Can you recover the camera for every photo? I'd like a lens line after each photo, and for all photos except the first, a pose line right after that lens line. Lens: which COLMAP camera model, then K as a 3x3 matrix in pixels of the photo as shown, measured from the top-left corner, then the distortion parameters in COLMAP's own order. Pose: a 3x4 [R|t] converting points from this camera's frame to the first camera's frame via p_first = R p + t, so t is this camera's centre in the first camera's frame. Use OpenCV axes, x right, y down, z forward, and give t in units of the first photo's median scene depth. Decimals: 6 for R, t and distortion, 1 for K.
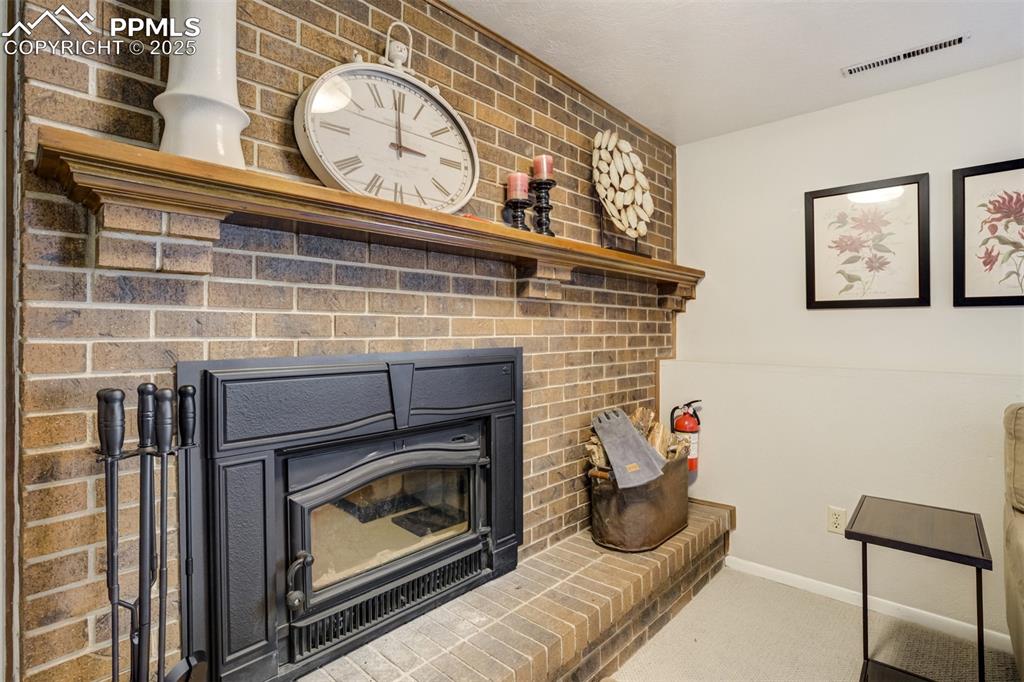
lens RADIAL K [[479.6, 0, 517.6], [0, 479.6, 332.9], [0, 0, 1]] dist [-0.025291, 0.003078]
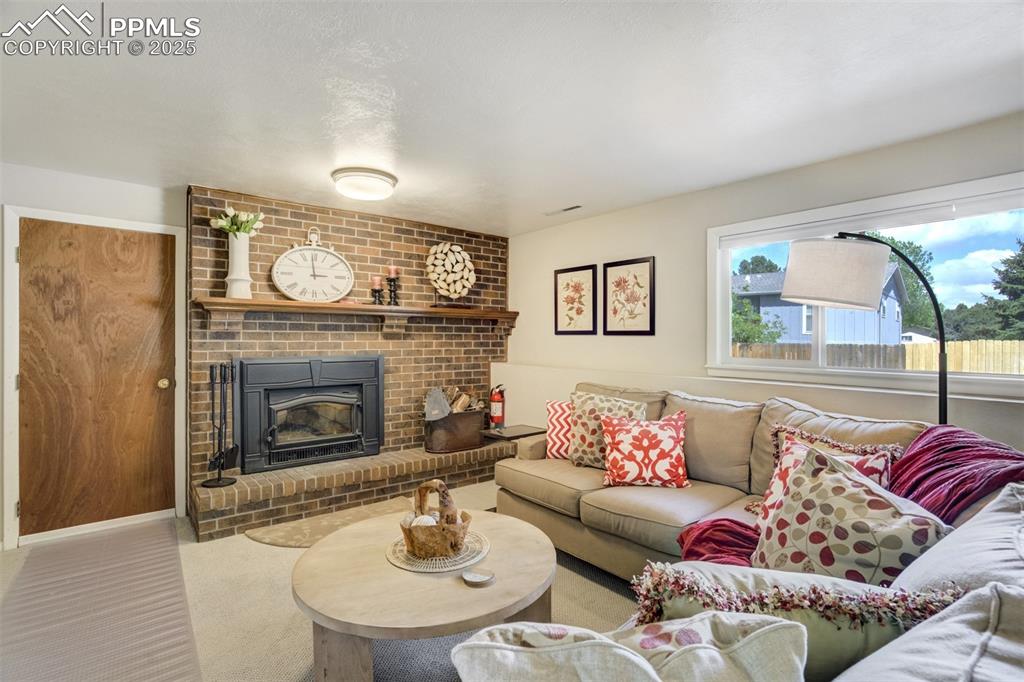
lens RADIAL K [[479.6, 0, 508.2], [0, 479.6, 345.7], [0, 0, 1]] dist [-0.025291, 0.003078]
pose [[0.982750, 0.007368, -0.184792, 0.971533], [-0.005019, 0.999901, 0.013177, -0.041271], [0.184870, -0.012022, 0.982689, -1.031398]]
